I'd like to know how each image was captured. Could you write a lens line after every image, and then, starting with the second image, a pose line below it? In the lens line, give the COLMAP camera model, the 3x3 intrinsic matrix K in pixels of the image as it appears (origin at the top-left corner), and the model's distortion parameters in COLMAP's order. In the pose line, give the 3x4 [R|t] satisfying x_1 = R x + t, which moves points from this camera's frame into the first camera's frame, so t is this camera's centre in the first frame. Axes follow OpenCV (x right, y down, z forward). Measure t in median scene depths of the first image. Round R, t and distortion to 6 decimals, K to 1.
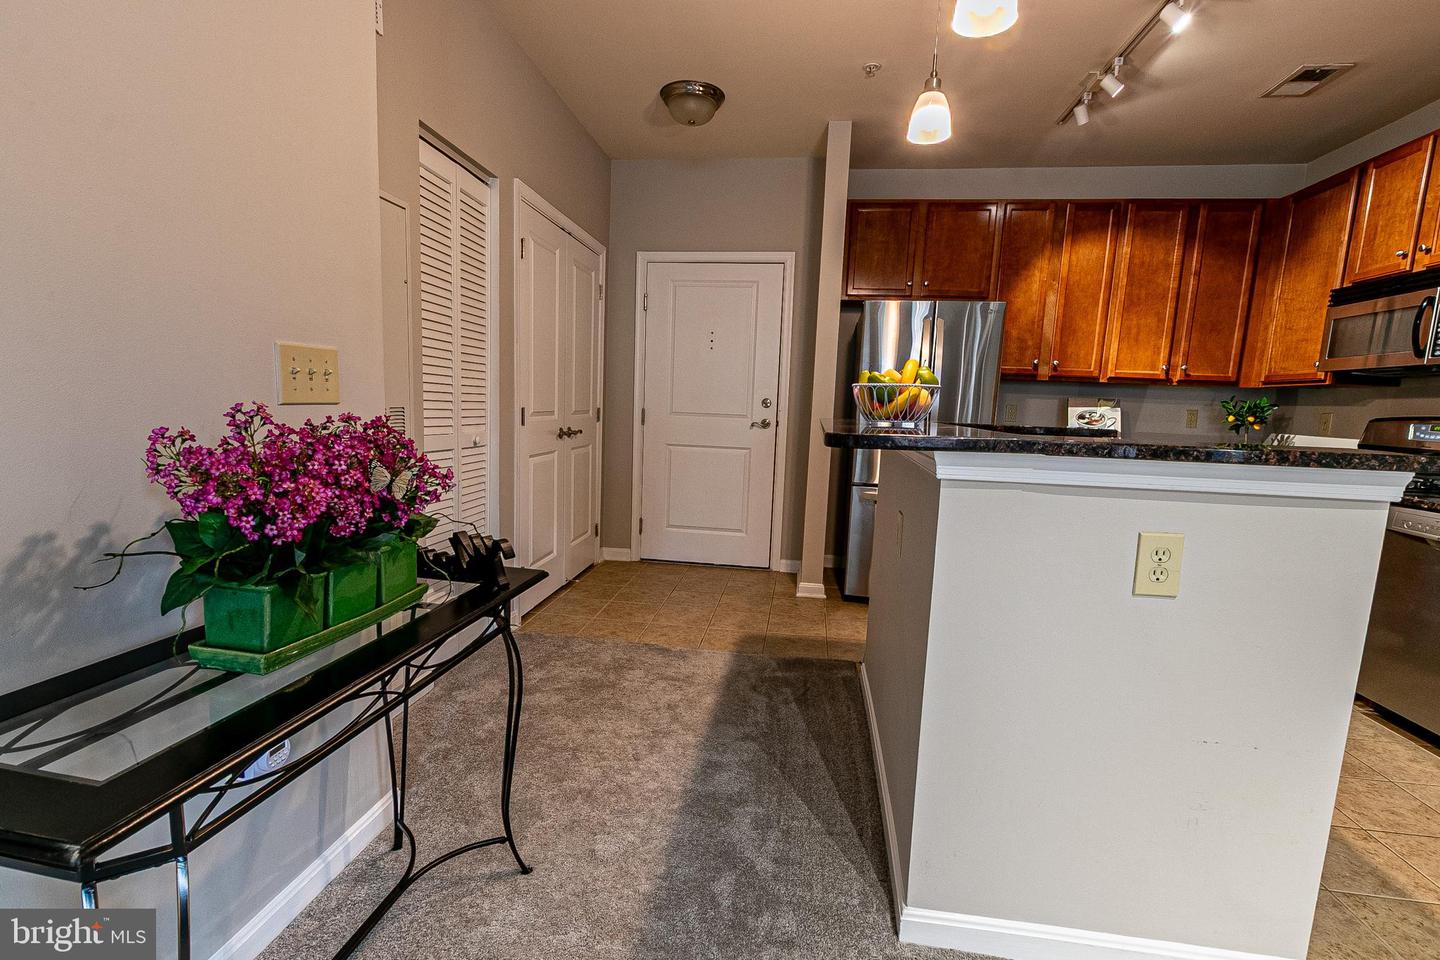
lens RADIAL K [[655.1, 0, 717.2], [0, 655.1, 491.7], [0, 0, 1]] dist [0.008176, -0.004203]
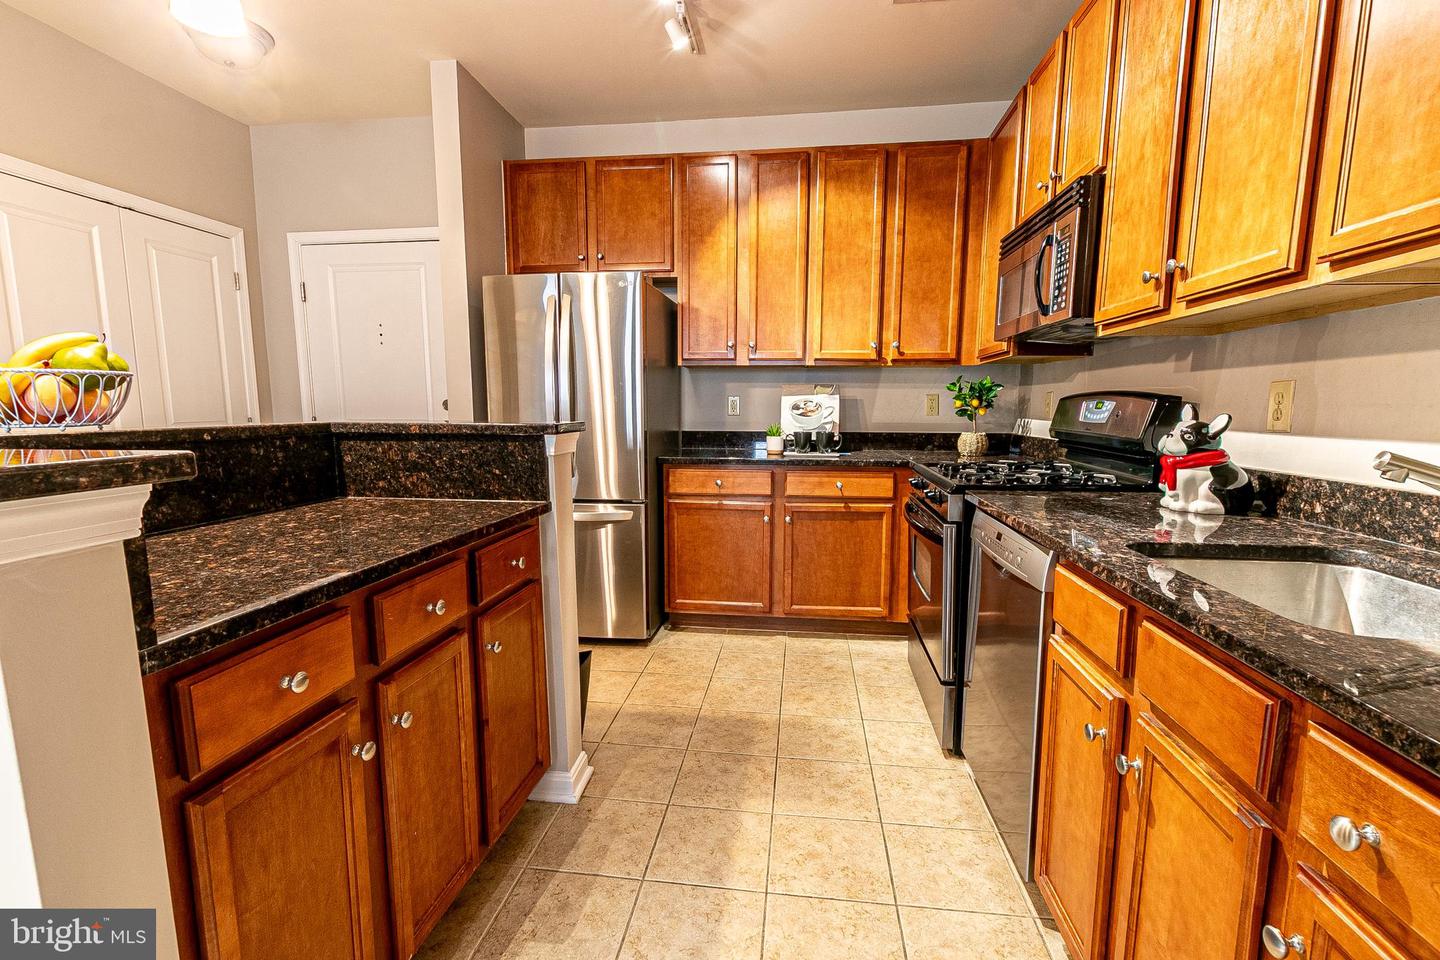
lens RADIAL K [[655.1, 0, 717.2], [0, 655.1, 491.7], [0, 0, 1]] dist [0.008176, -0.004203]
pose [[0.999274, -0.037491, 0.006801, 0.469754], [0.037527, 0.999282, -0.005171, -0.004056], [-0.006603, 0.005423, 0.999963, 0.160261]]
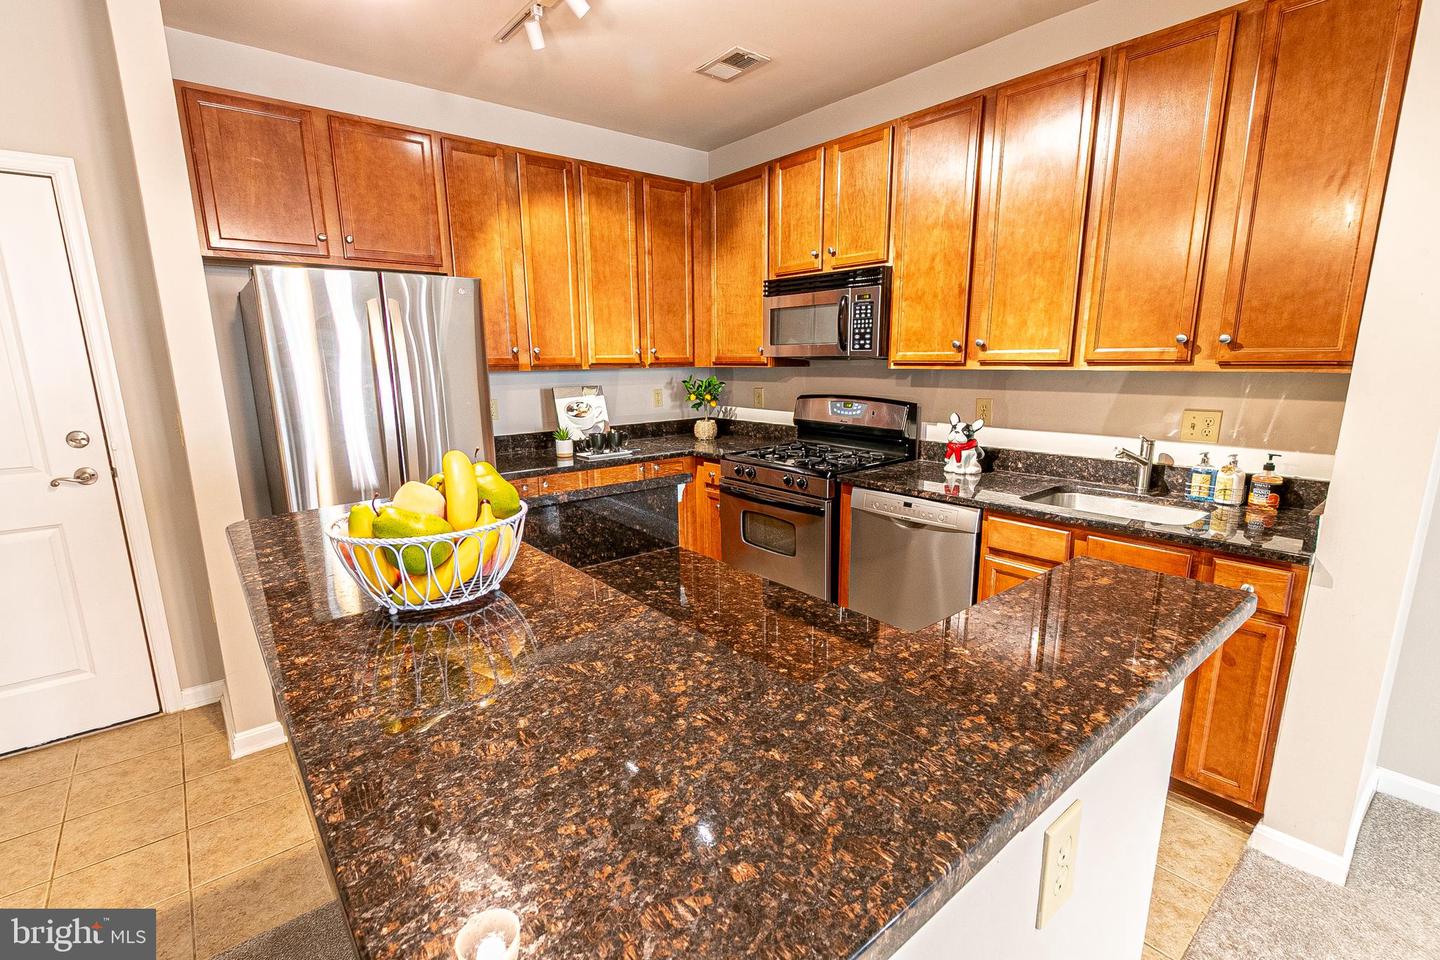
lens RADIAL K [[655.1, 0, 717.2], [0, 655.1, 491.7], [0, 0, 1]] dist [0.008176, -0.004203]
pose [[0.674077, -0.196436, 0.712063, 0.039901], [0.139131, 0.980501, 0.138781, -0.105481], [-0.725440, 0.005521, 0.688263, 0.262937]]
